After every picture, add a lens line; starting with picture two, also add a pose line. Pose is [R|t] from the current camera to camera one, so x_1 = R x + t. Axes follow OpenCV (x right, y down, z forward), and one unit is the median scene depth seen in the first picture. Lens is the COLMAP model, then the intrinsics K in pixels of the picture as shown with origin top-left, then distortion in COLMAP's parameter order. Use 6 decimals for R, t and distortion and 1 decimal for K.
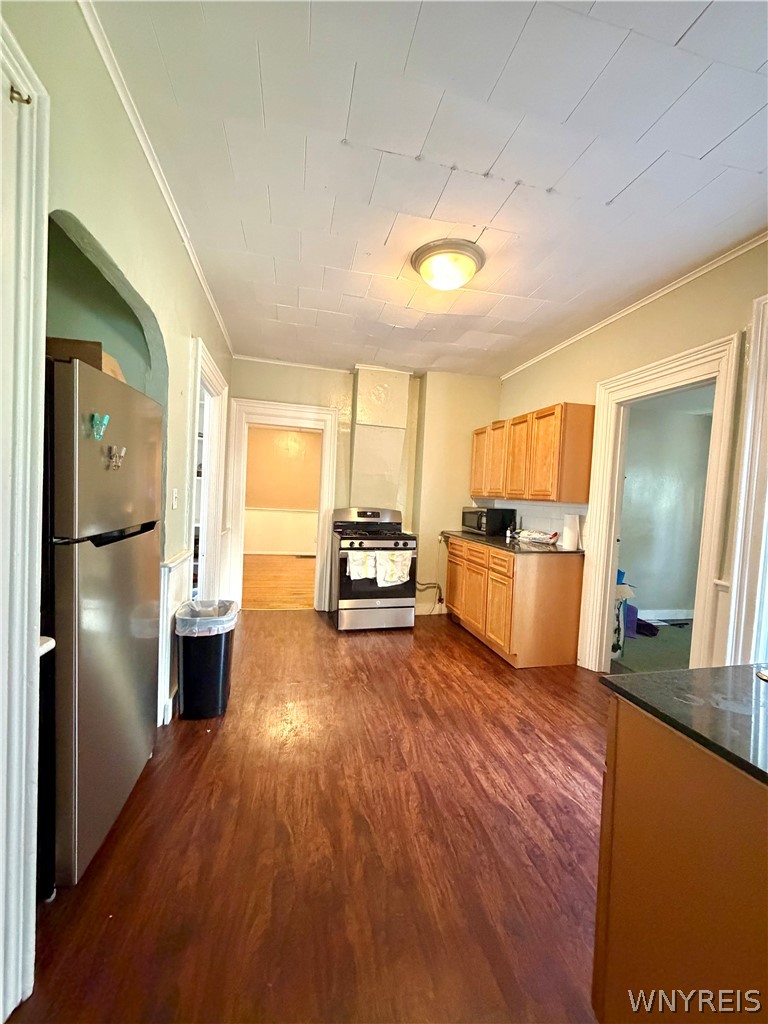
lens RADIAL K [[407.7, 0, 388.2], [0, 407.7, 507.2], [0, 0, 1]] dist [0.000343, -0.000103]
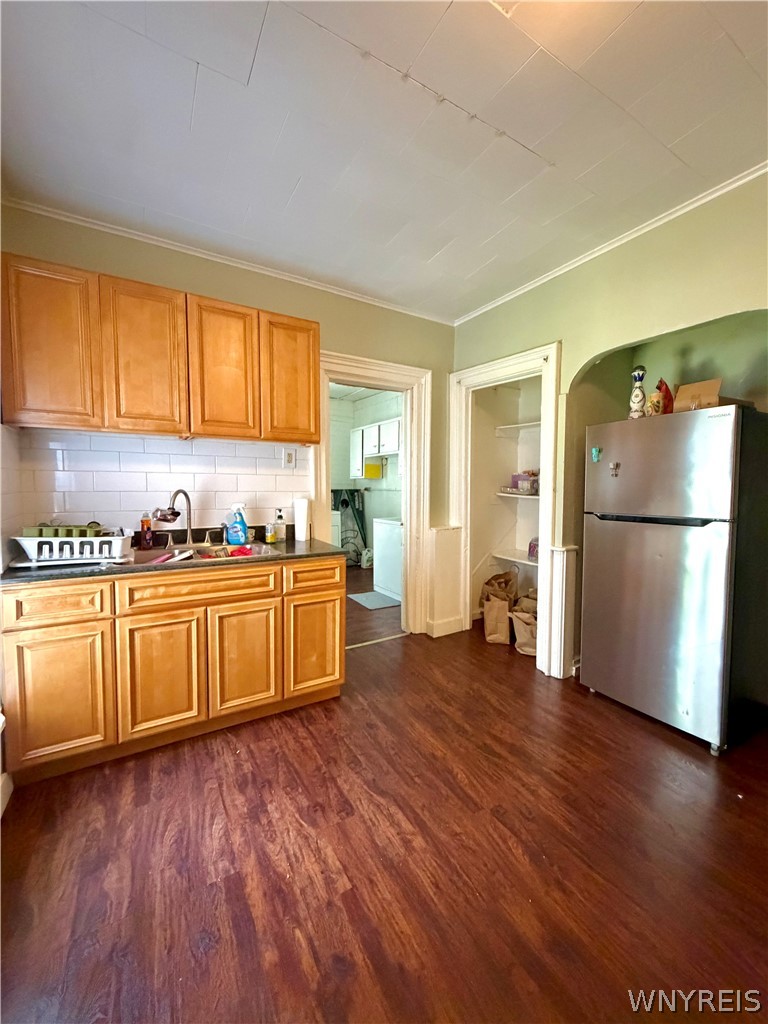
lens RADIAL K [[407.7, 0, 385.5], [0, 407.7, 512.4], [0, 0, 1]] dist [0.000343, -0.000103]
pose [[-0.951515, -0.031370, -0.306000, 0.536575], [-0.063053, 0.993554, 0.094211, -0.036645], [0.301072, 0.108937, -0.947359, 1.689771]]
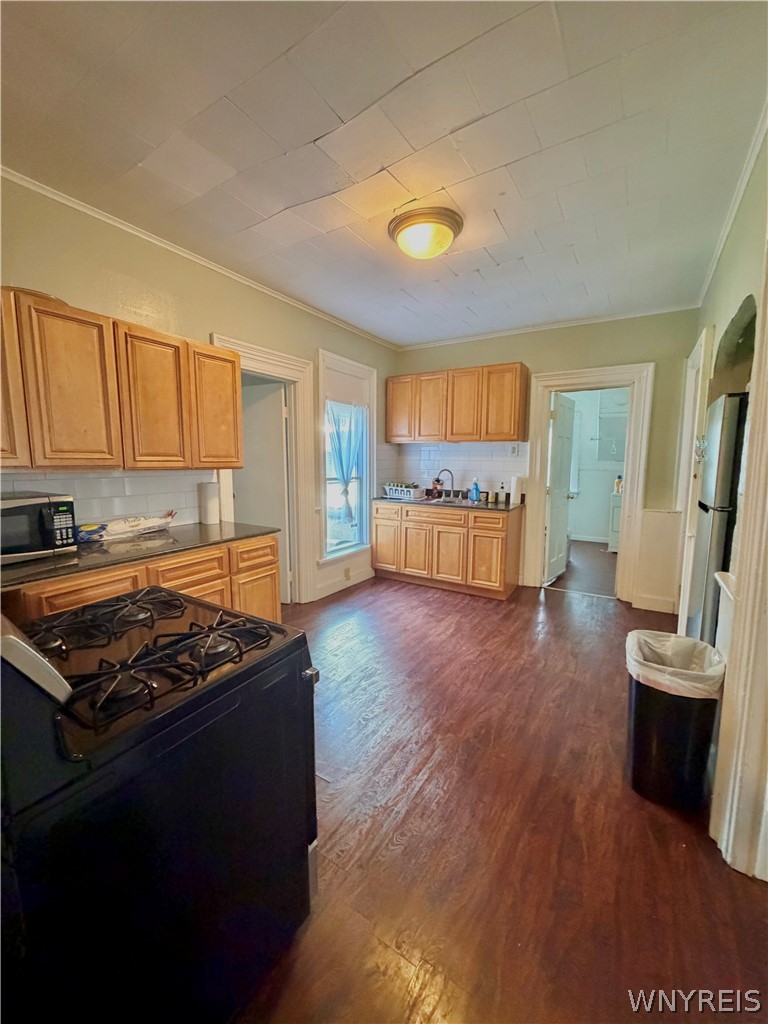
lens RADIAL K [[407.7, 0, 384.8], [0, 407.7, 513.1], [0, 0, 1]] dist [0.000343, -0.000103]
pose [[-0.705123, -0.144323, 0.694242, -0.690844], [-0.014417, 0.981783, 0.189456, -0.144961], [-0.708938, 0.123581, -0.694359, 2.297537]]
